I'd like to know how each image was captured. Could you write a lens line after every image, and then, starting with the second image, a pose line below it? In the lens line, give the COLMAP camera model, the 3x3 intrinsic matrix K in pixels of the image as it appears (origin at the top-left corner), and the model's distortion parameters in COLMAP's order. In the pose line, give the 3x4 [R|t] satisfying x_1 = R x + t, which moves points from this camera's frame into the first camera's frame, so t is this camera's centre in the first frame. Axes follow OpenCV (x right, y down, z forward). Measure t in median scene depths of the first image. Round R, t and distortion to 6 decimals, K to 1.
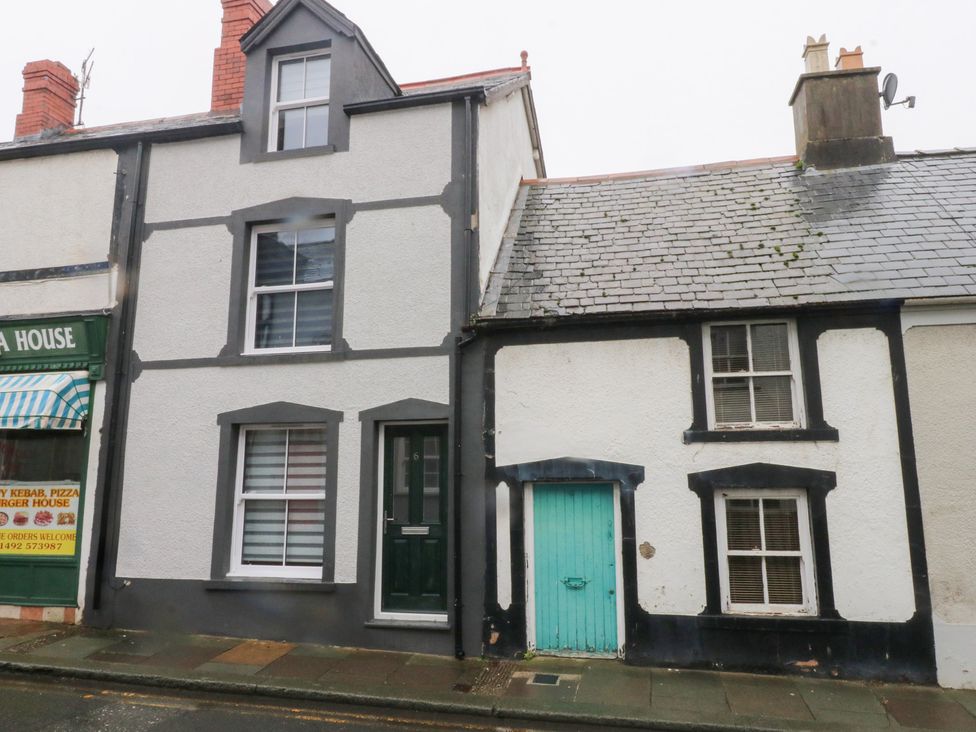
lens RADIAL K [[706.5, 0, 486.4], [0, 706.5, 360.6], [0, 0, 1]] dist [-0.000293, -0.000679]
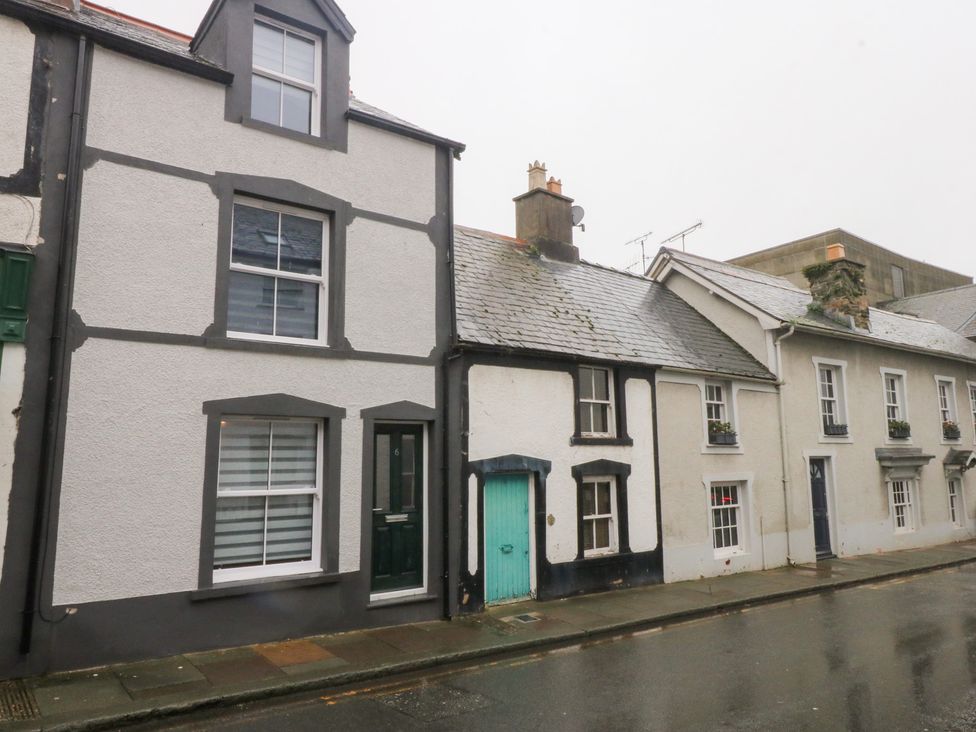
lens RADIAL K [[706.5, 0, 485.7], [0, 706.5, 366.8], [0, 0, 1]] dist [-0.000293, -0.000679]
pose [[0.636653, 0.102732, 0.764277, -0.884794], [-0.114666, 0.992680, -0.037915, 0.027724], [-0.762578, -0.063498, 0.643773, 0.181589]]
